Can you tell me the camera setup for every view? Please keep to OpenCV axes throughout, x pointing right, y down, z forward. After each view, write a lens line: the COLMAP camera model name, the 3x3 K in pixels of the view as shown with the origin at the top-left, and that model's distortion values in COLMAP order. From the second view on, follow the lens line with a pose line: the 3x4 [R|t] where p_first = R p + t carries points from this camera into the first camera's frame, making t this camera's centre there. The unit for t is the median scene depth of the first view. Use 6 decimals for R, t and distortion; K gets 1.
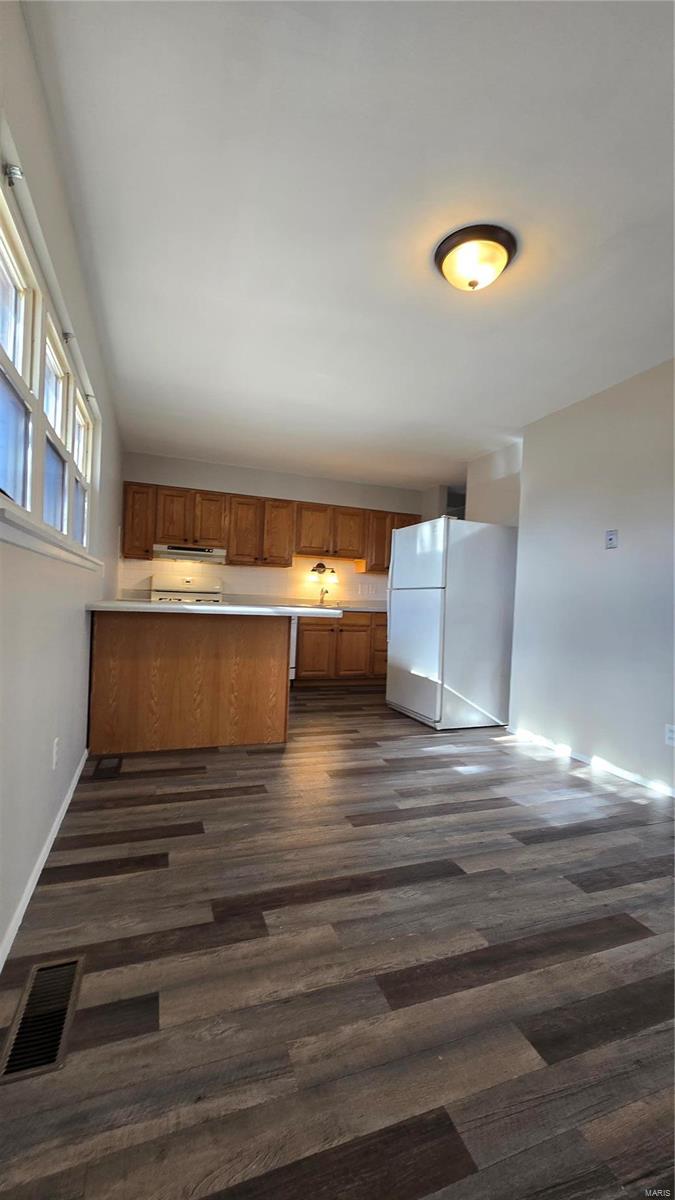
lens RADIAL K [[487.7, 0, 335.1], [0, 487.7, 599.4], [0, 0, 1]] dist [-0.008036, 0.001655]
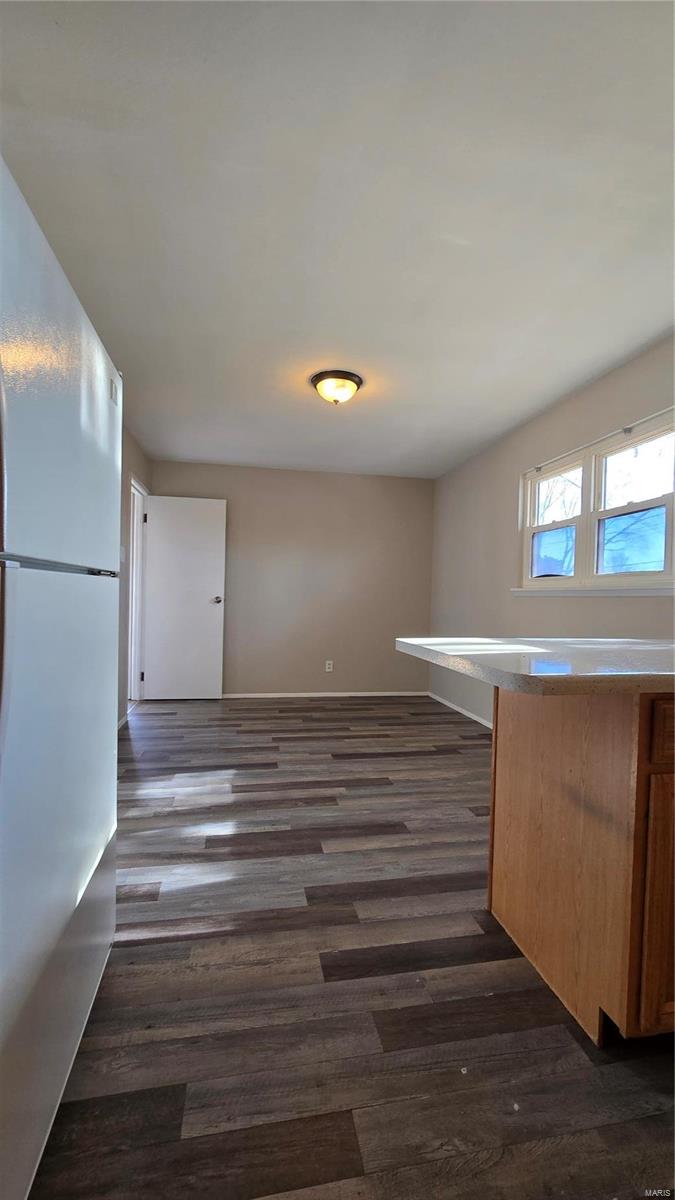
lens RADIAL K [[487.7, 0, 336.7], [0, 487.7, 606.8], [0, 0, 1]] dist [-0.008036, 0.001655]
pose [[-0.984572, -0.063176, 0.163177, -0.011995], [-0.060053, 0.997906, 0.024009, -0.031717], [-0.164352, 0.013839, -0.986305, 2.287734]]
